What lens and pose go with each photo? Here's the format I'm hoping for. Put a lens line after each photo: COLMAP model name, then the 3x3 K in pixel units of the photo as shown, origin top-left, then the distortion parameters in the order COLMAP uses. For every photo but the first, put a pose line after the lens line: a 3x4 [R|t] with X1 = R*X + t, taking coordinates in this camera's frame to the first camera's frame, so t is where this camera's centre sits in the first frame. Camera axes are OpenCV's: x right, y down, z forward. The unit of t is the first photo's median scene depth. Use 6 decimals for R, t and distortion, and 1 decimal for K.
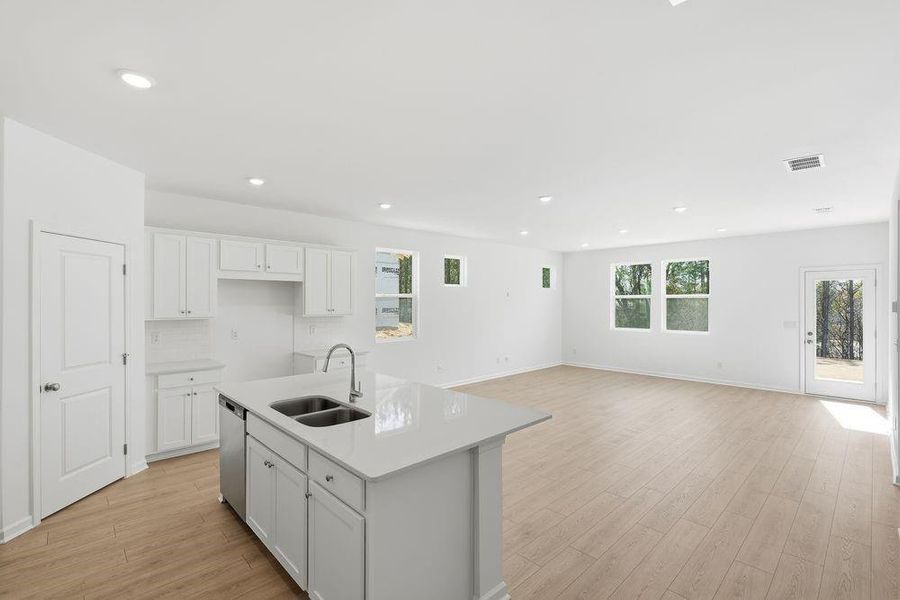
lens RADIAL K [[397.0, 0, 450.0], [0, 397.0, 300.0], [0, 0, 1]] dist [-0.029741, 0.000217]
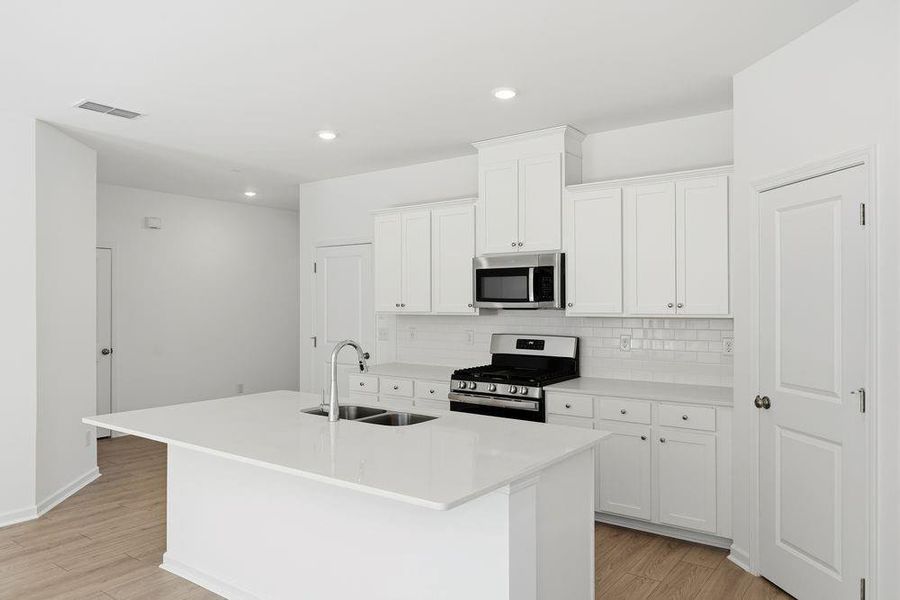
lens RADIAL K [[642.6, 0, 436.4], [0, 642.6, 295.6], [0, 0, 1]] dist [0.004681, 0.000812]
pose [[-0.989404, -0.001684, -0.145180, -0.147344], [0.000115, 0.999923, -0.012383, 0.024182], [0.145189, -0.012268, -0.989328, 1.271652]]
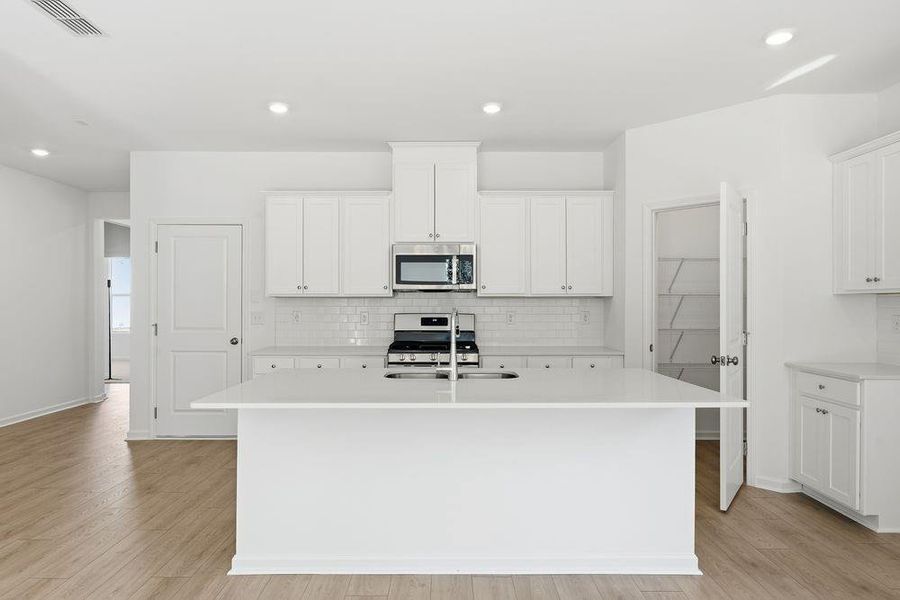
lens RADIAL K [[572.0, 0, 450.0], [0, 572.0, 300.0], [0, 0, 1]] dist [0.003266, 0.000788]
pose [[-0.691808, -0.008821, -0.722027, 0.343412], [-0.000496, 0.999931, -0.011741, 0.064152], [0.722081, -0.007764, -0.691765, 1.029032]]
